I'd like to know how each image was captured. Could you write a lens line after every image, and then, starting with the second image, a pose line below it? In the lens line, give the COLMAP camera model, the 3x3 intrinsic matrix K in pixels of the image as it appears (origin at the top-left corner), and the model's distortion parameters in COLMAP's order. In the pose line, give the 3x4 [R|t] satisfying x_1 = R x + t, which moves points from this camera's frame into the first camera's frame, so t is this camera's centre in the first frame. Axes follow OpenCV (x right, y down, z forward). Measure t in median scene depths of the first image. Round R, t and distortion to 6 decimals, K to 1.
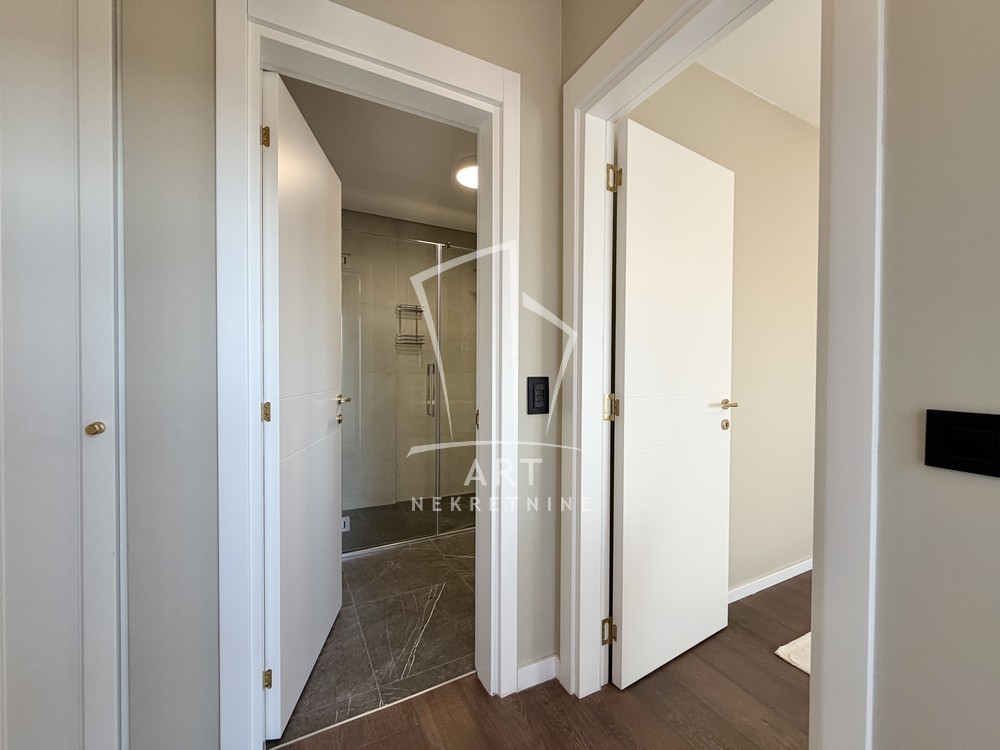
lens RADIAL K [[396.8, 0, 495.7], [0, 396.8, 373.6], [0, 0, 1]] dist [-0.003334, -0.000396]
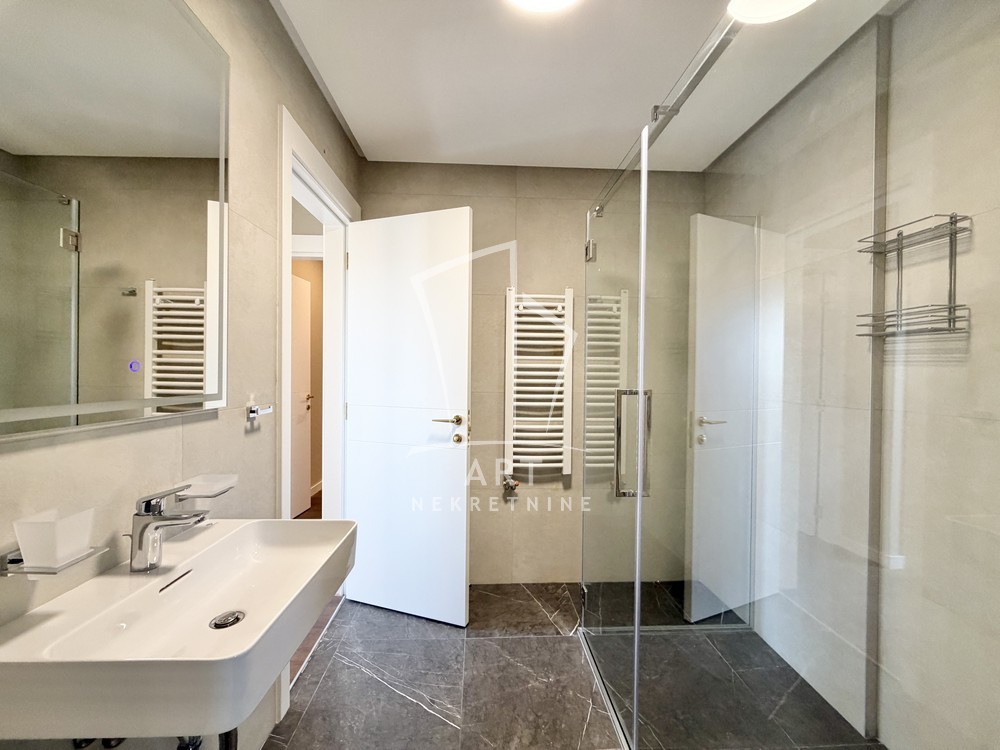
lens RADIAL K [[396.8, 0, 495.7], [0, 396.8, 373.6], [0, 0, 1]] dist [-0.003334, -0.000396]
pose [[-0.428627, -0.003686, -0.903474, 0.436106], [-0.020870, 0.999765, 0.005822, -0.055607], [0.903241, 0.021351, -0.428603, 1.331872]]
